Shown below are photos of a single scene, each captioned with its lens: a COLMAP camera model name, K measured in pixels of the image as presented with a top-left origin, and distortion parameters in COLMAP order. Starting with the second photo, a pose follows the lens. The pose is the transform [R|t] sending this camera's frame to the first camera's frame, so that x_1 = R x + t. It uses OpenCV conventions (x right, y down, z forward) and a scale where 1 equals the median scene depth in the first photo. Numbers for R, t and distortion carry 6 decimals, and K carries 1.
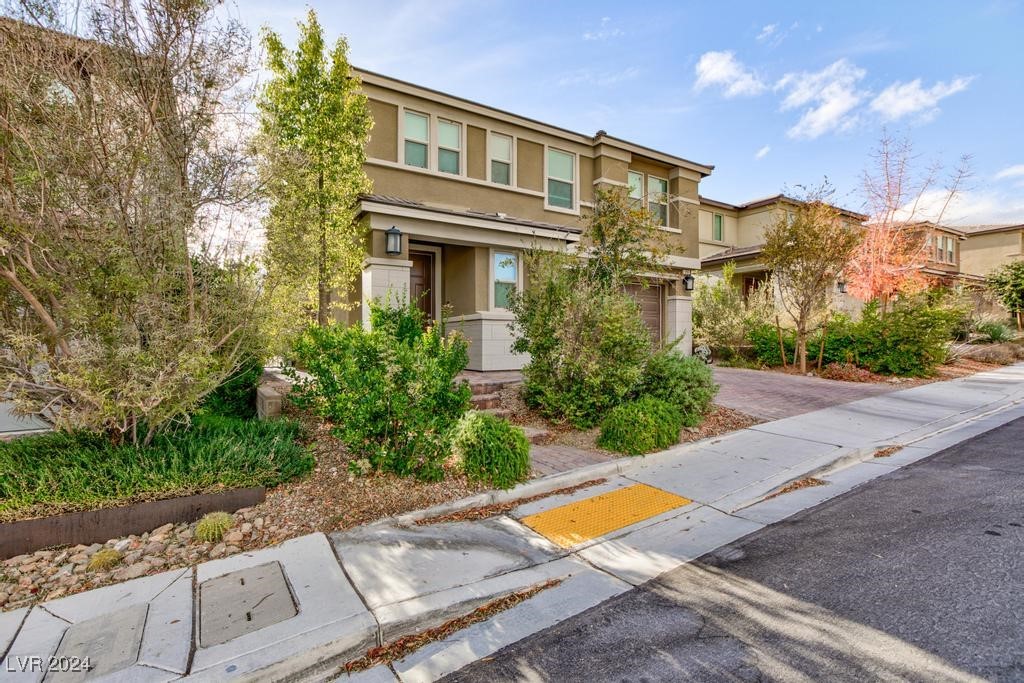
lens RADIAL K [[471.6, 0, 513.6], [0, 471.6, 340.5], [0, 0, 1]] dist [0.007031, 0.004138]
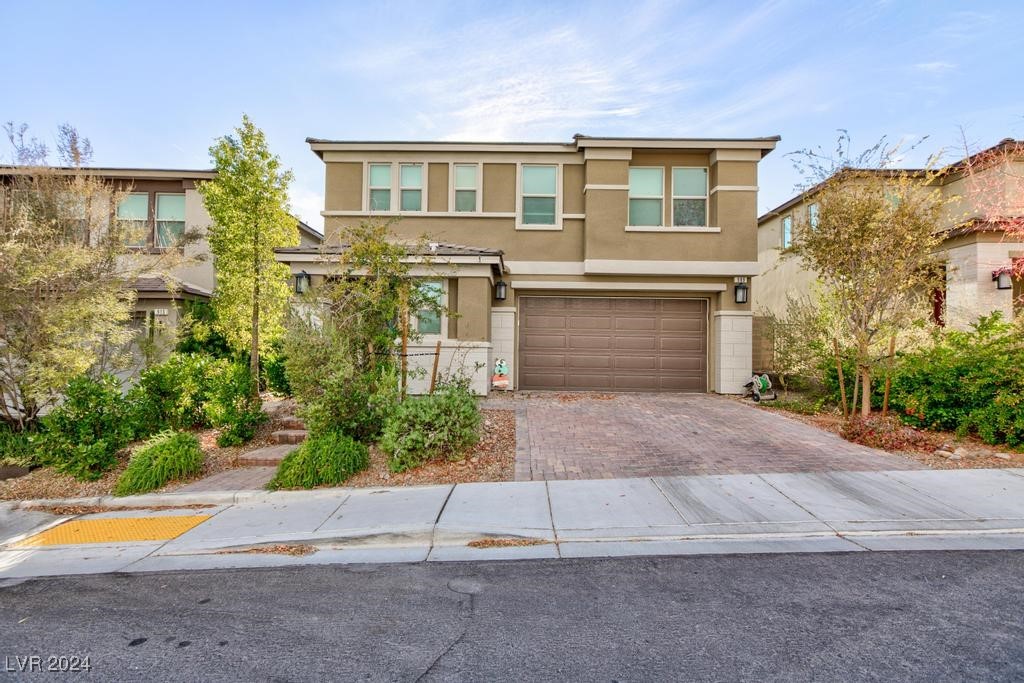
lens RADIAL K [[471.6, 0, 510.9], [0, 471.6, 340.1], [0, 0, 1]] dist [0.007031, 0.004138]
pose [[0.844915, -0.000548, -0.534900, 0.595433], [-0.012734, 0.999695, -0.021138, -0.032153], [0.534749, 0.024671, 0.844651, 0.191523]]
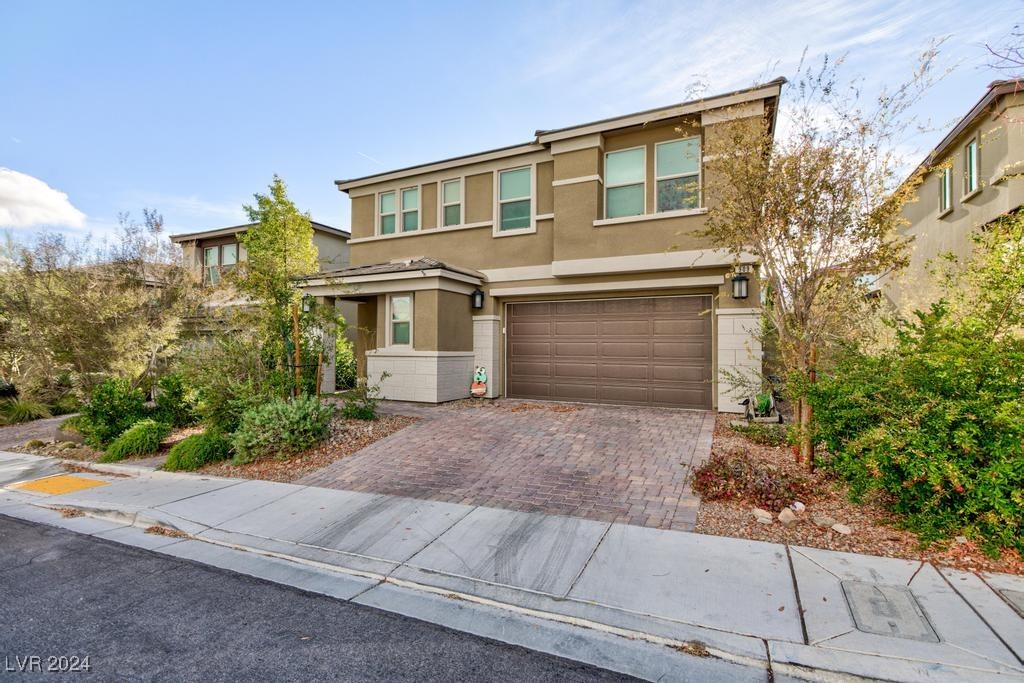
lens RADIAL K [[471.6, 0, 506.7], [0, 471.6, 341.0], [0, 0, 1]] dist [0.007031, 0.004138]
pose [[0.526266, -0.011894, -0.850237, 0.933632], [-0.003270, 0.999866, -0.016011, -0.052141], [0.850314, 0.011207, 0.526157, 0.536879]]
